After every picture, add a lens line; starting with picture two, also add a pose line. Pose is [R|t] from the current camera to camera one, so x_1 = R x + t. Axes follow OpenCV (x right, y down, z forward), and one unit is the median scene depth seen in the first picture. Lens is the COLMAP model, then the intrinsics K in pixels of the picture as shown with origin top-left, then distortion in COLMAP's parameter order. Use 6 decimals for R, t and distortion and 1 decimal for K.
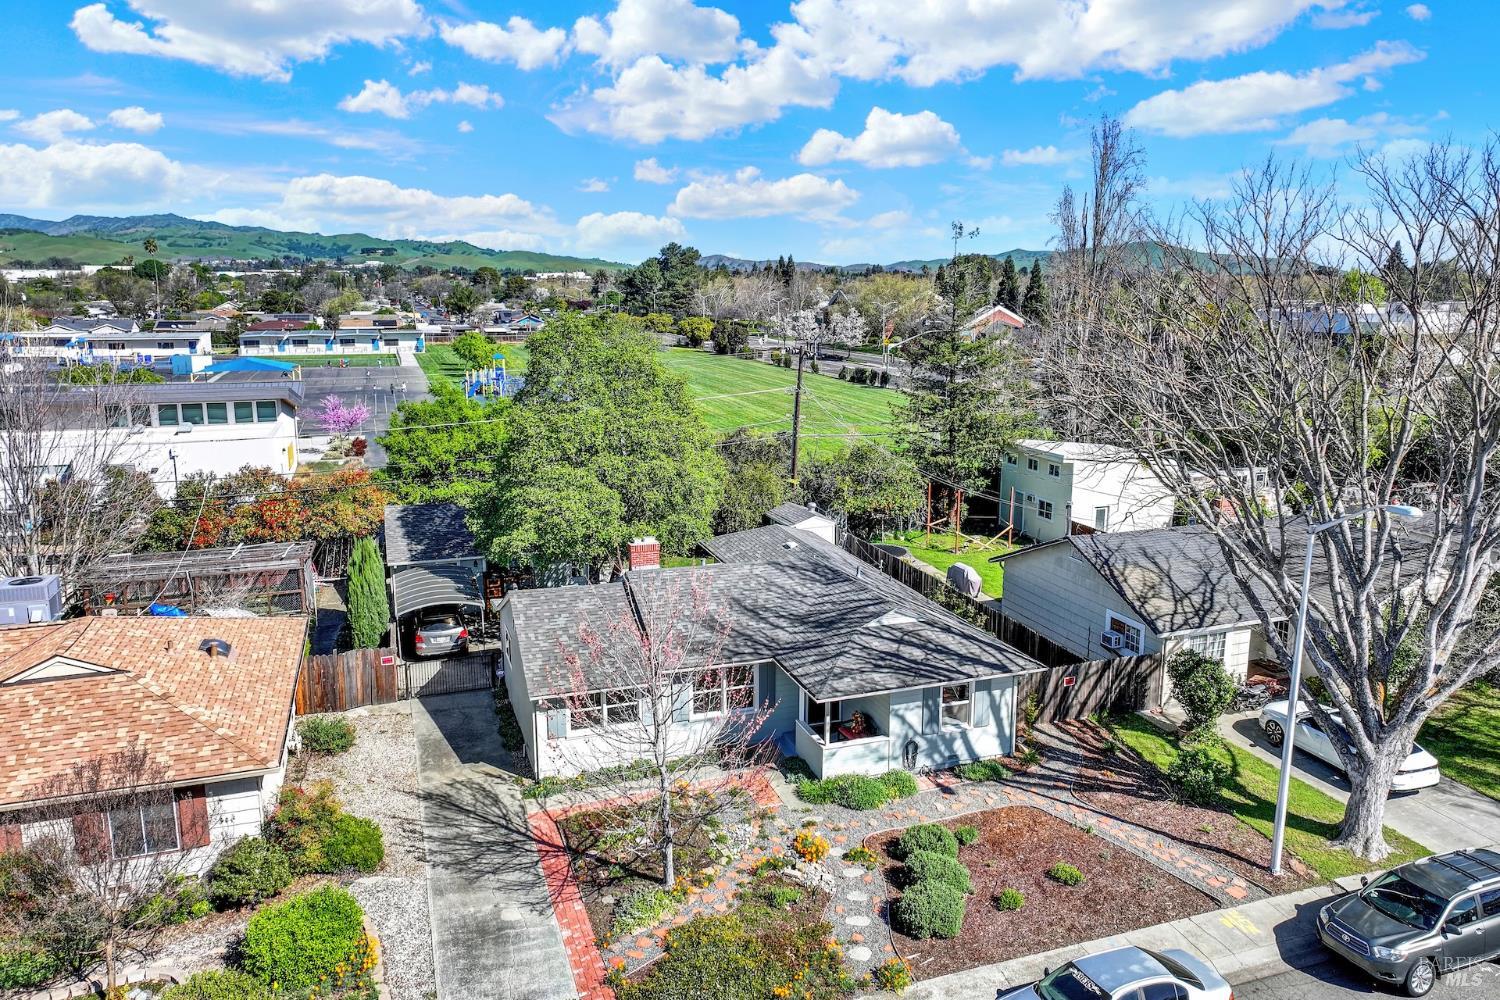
lens RADIAL K [[1057.1, 0, 748.2], [0, 1057.1, 460.3], [0, 0, 1]] dist [0.007414, 0.001076]
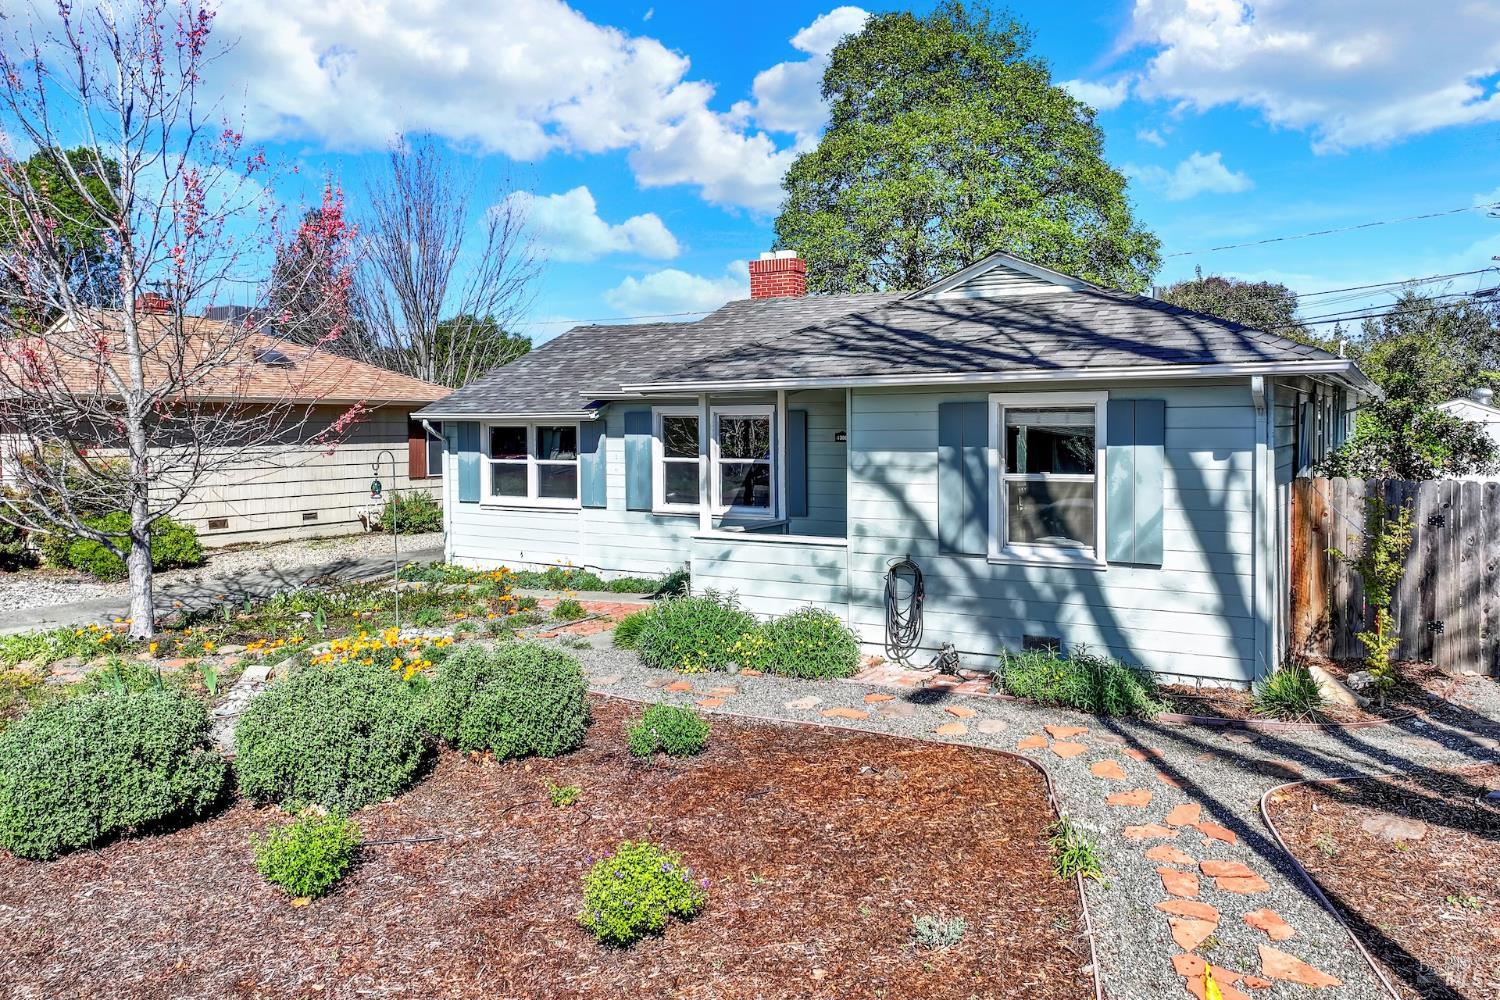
lens RADIAL K [[1103.7, 0, 751.3], [0, 1103.7, 446.4], [0, 0, 1]] dist [-0.006509, 0.000604]
pose [[0.636580, 0.009735, -0.771149, 0.398271], [-0.119641, 0.989061, -0.086277, 0.261645], [0.761874, 0.147183, 0.630781, 0.710968]]
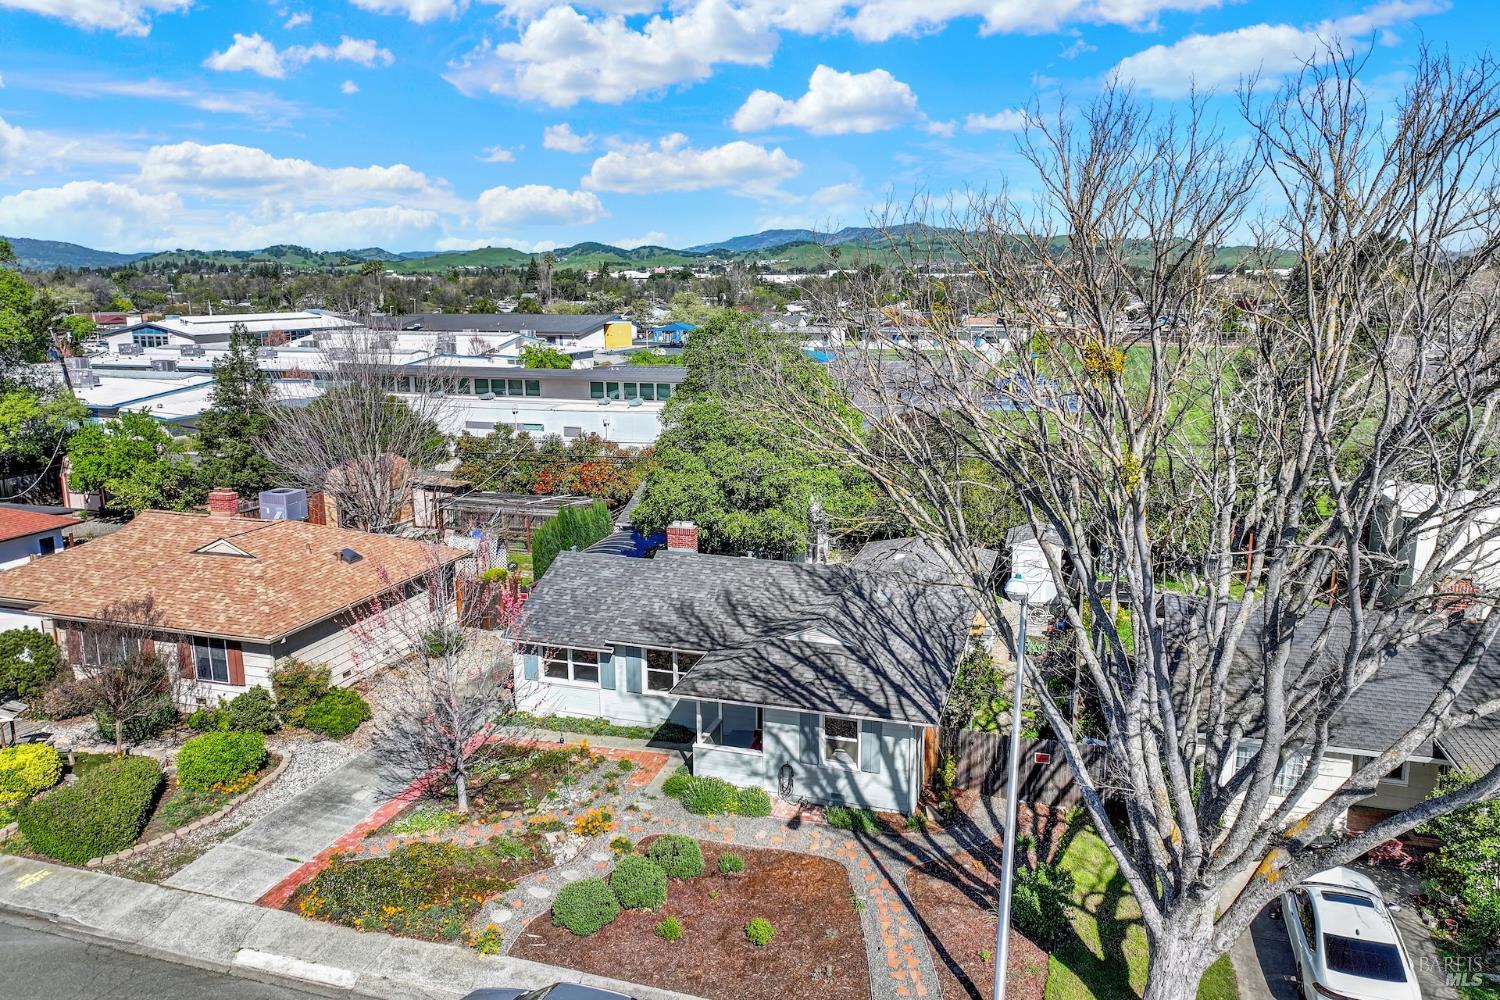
lens RADIAL K [[1047.9, 0, 746.2], [0, 1047.9, 466.3], [0, 0, 1]] dist [0.004376, 0.003374]
pose [[0.799244, 0.097093, -0.593112, 0.646954], [-0.092814, 0.994965, 0.037806, -0.031896], [0.593796, 0.024833, 0.804232, 0.214455]]
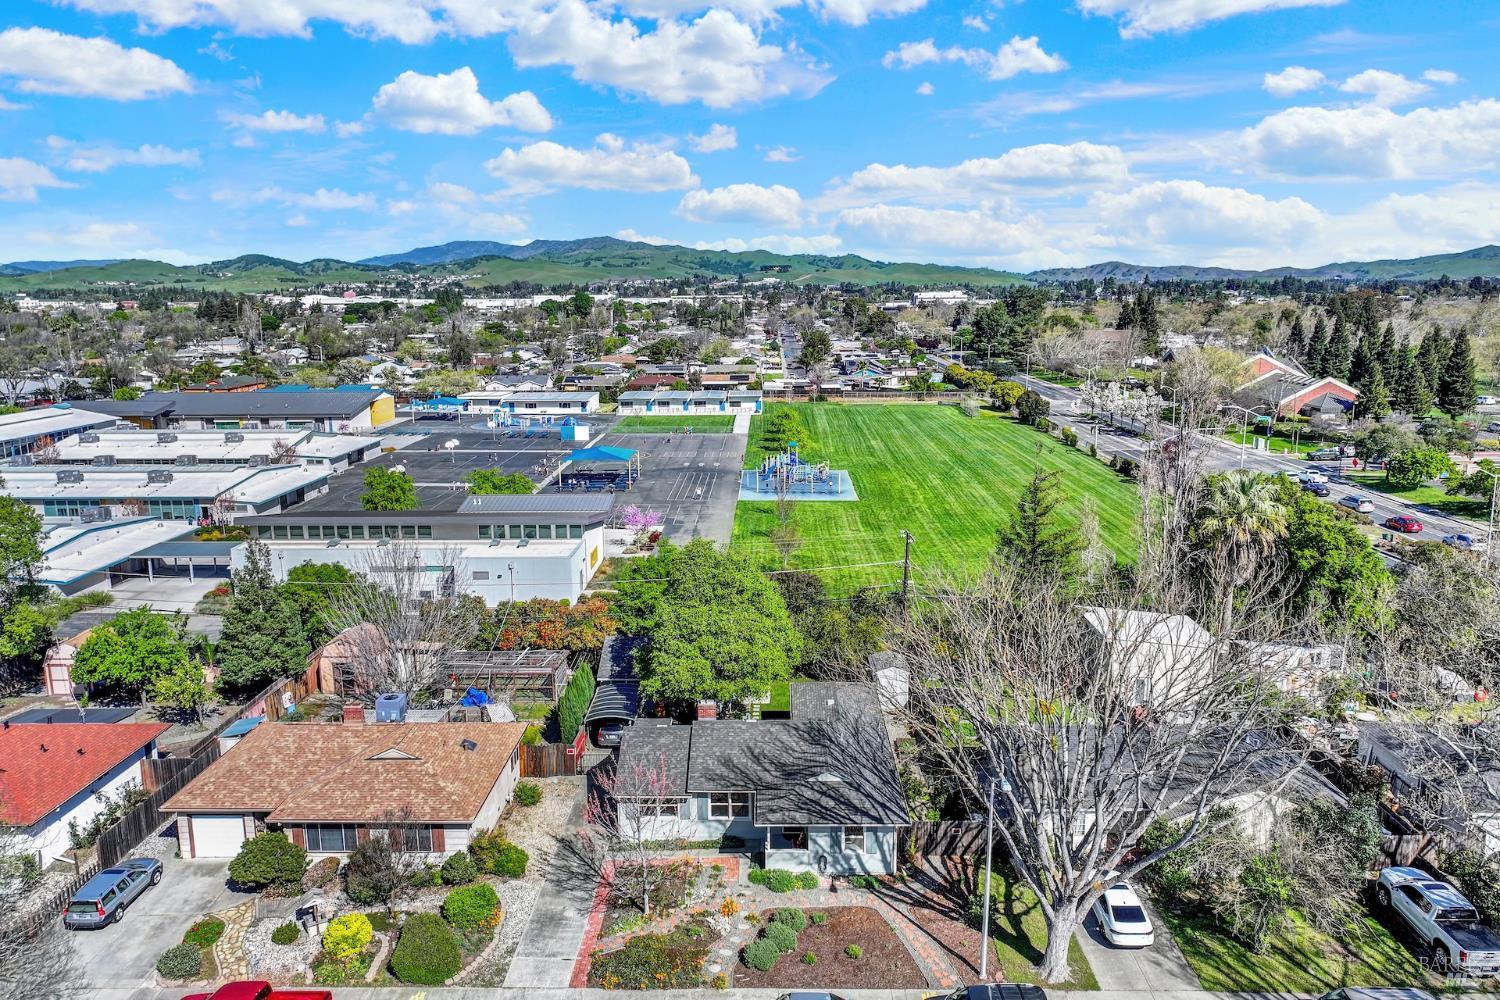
lens RADIAL K [[1047.9, 0, 746.2], [0, 1047.9, 466.3], [0, 0, 1]] dist [0.004376, 0.003374]
pose [[0.936064, 0.045535, -0.348870, 0.581498], [-0.046789, 0.998893, 0.004834, -0.343950], [0.348704, 0.011799, 0.937159, -0.586370]]
